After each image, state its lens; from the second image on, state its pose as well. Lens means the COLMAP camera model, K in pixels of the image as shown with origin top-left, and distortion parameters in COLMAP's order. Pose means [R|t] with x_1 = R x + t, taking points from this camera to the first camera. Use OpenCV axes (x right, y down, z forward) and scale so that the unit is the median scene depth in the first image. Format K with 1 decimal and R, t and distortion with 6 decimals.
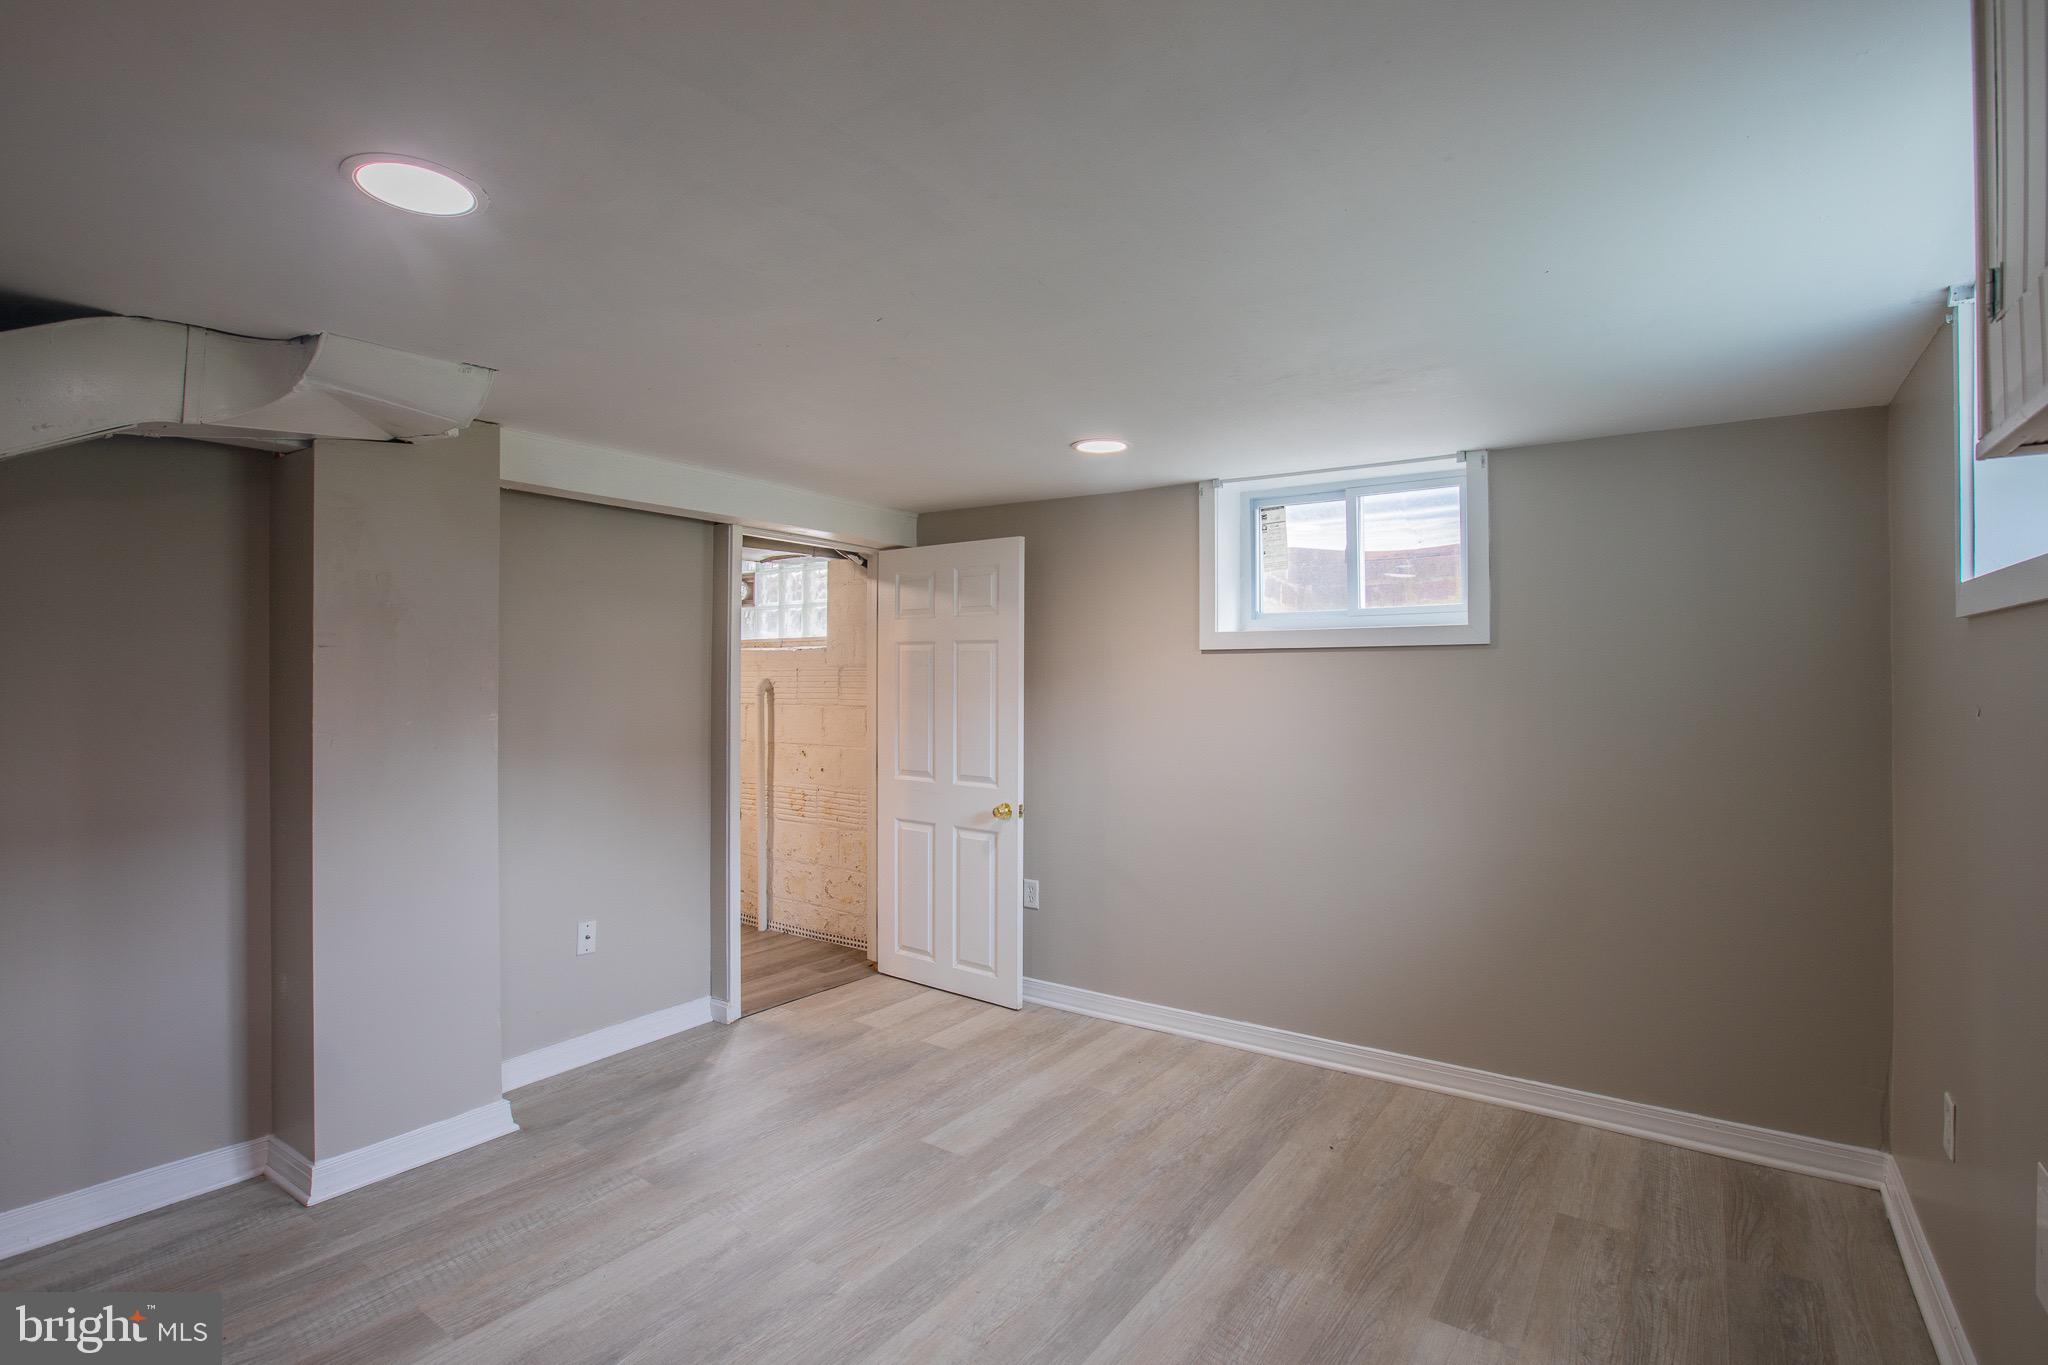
lens RADIAL K [[966.9, 0, 1015.2], [0, 966.9, 679.1], [0, 0, 1]] dist [-0.050195, 0.018500]
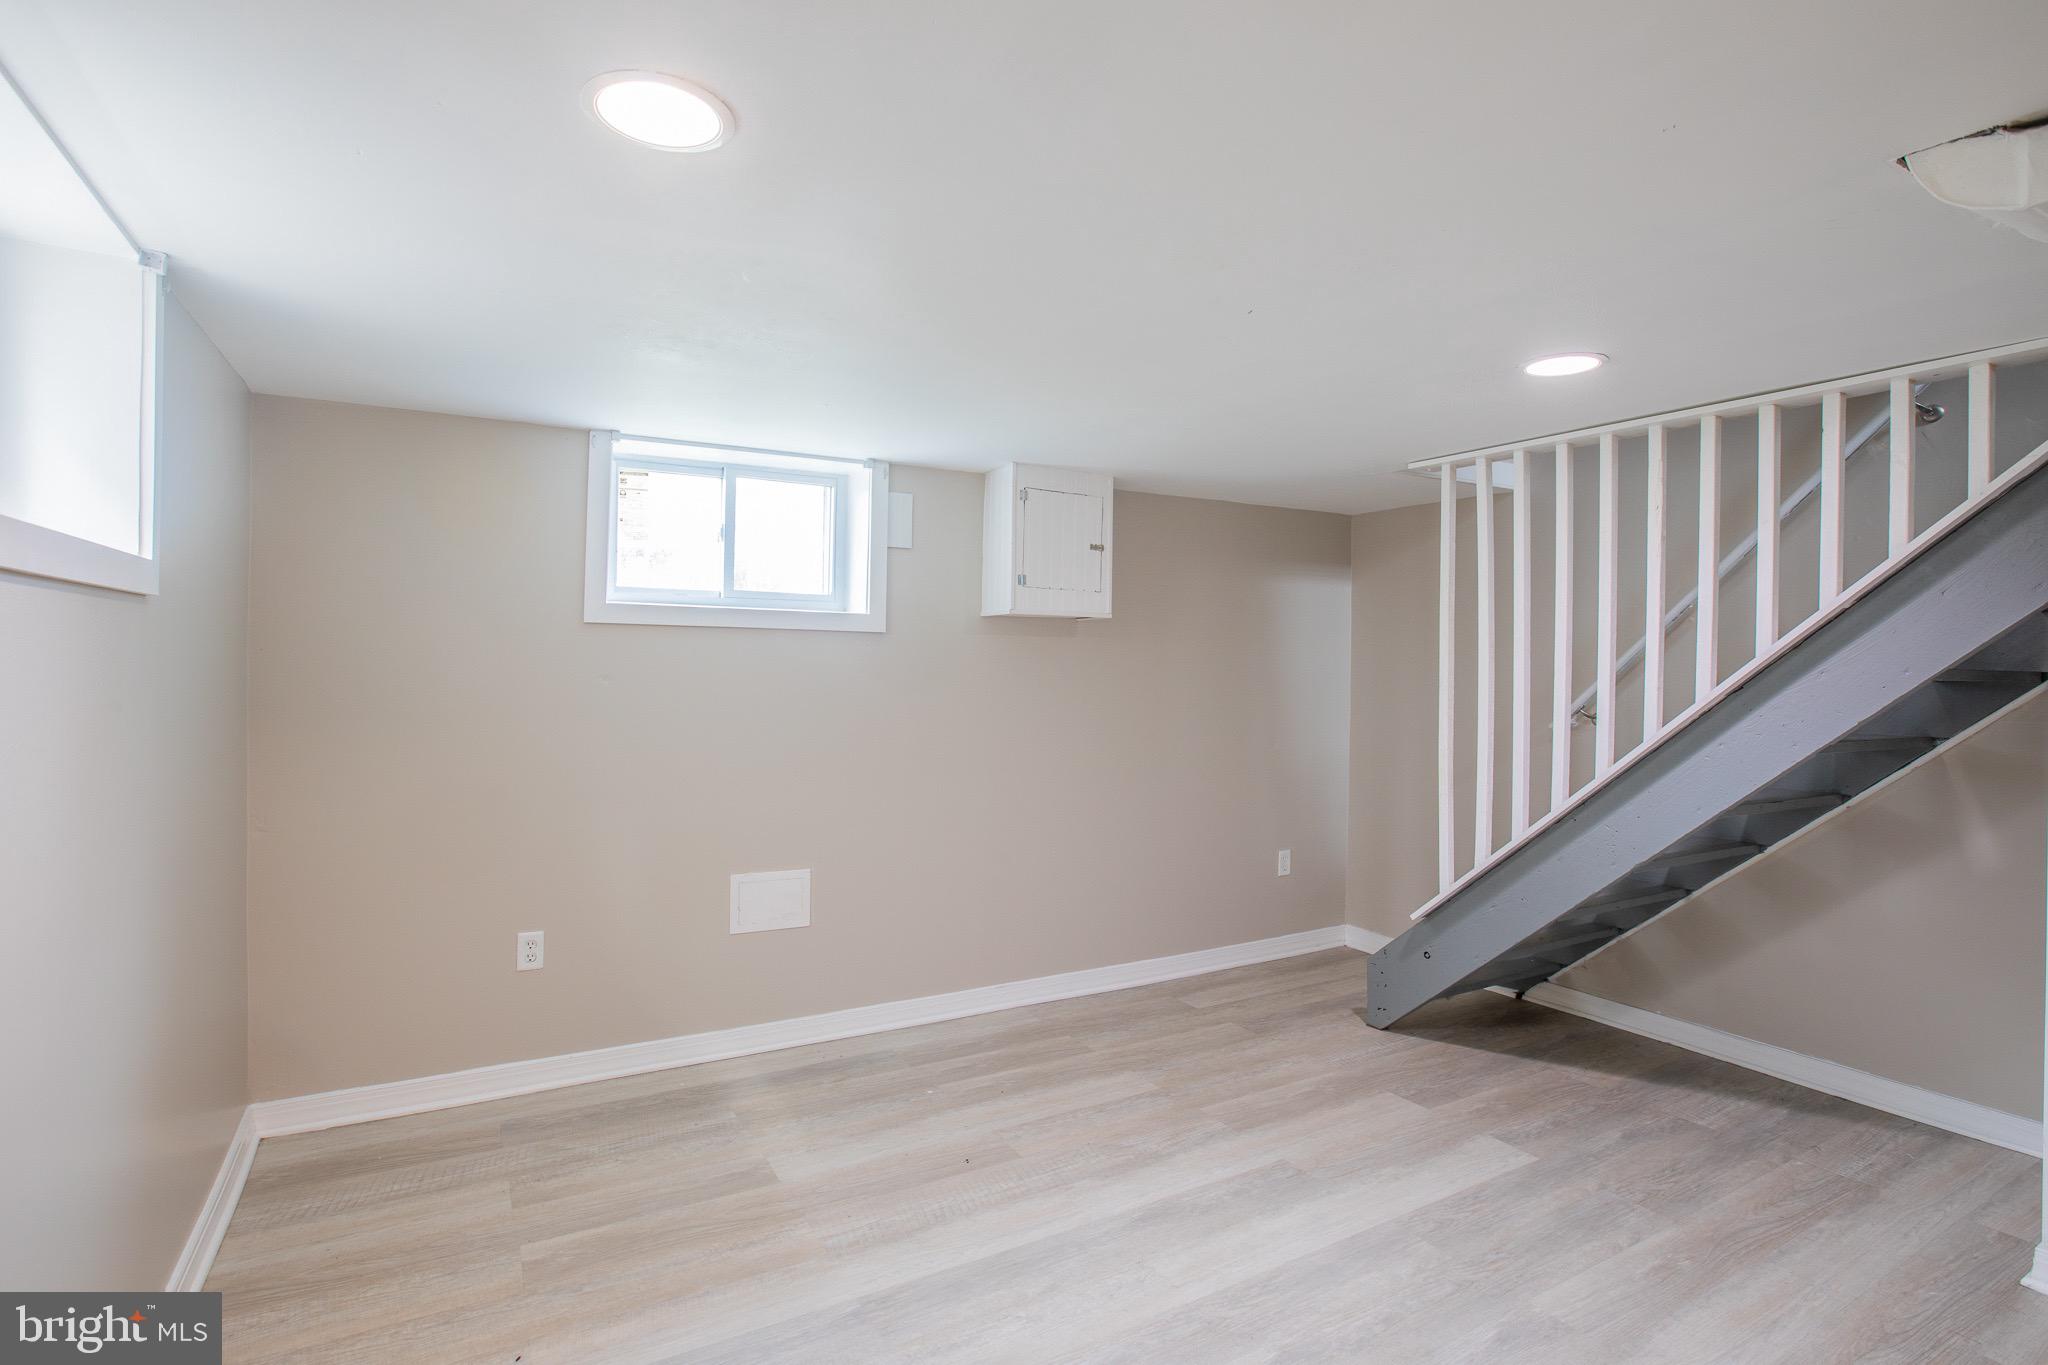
lens RADIAL K [[966.9, 0, 1026.4], [0, 966.9, 669.0], [0, 0, 1]] dist [-0.050195, 0.018500]
pose [[-0.910035, -0.022786, 0.413904, -0.264728], [-0.020603, 0.999740, 0.009739, -0.001561], [-0.414019, 0.000335, -0.910268, 1.542082]]
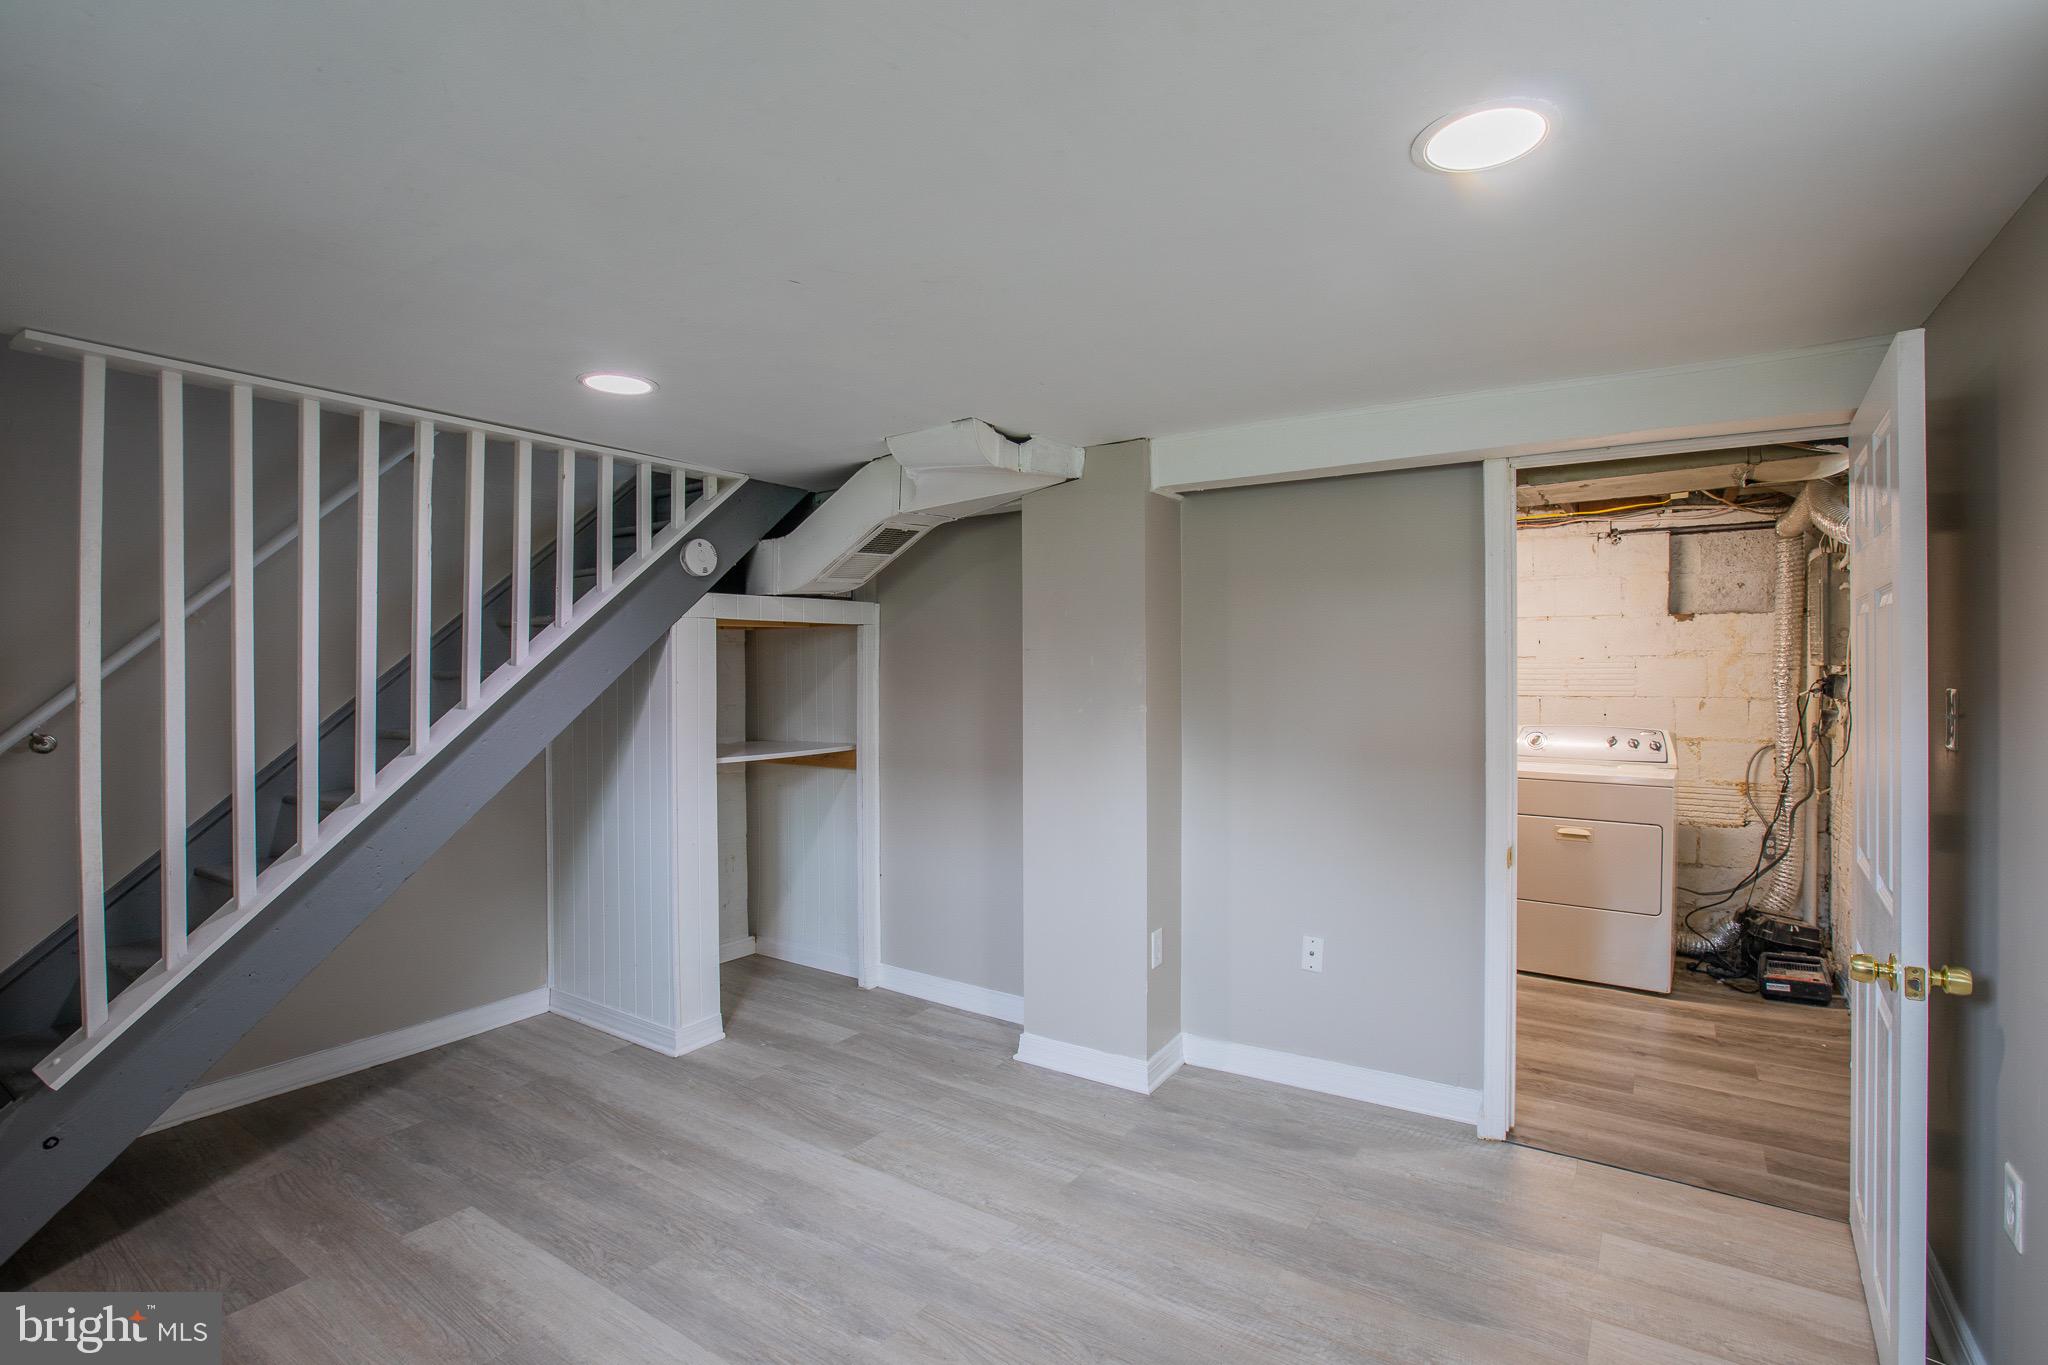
lens RADIAL K [[966.9, 0, 1074.5], [0, 966.9, 674.4], [0, 0, 1]] dist [-0.050195, 0.018500]
pose [[0.047801, -0.006602, -0.998835, 0.599778], [0.005412, 0.999965, -0.006350, 0.008835], [0.998842, -0.005102, 0.047835, 0.940940]]
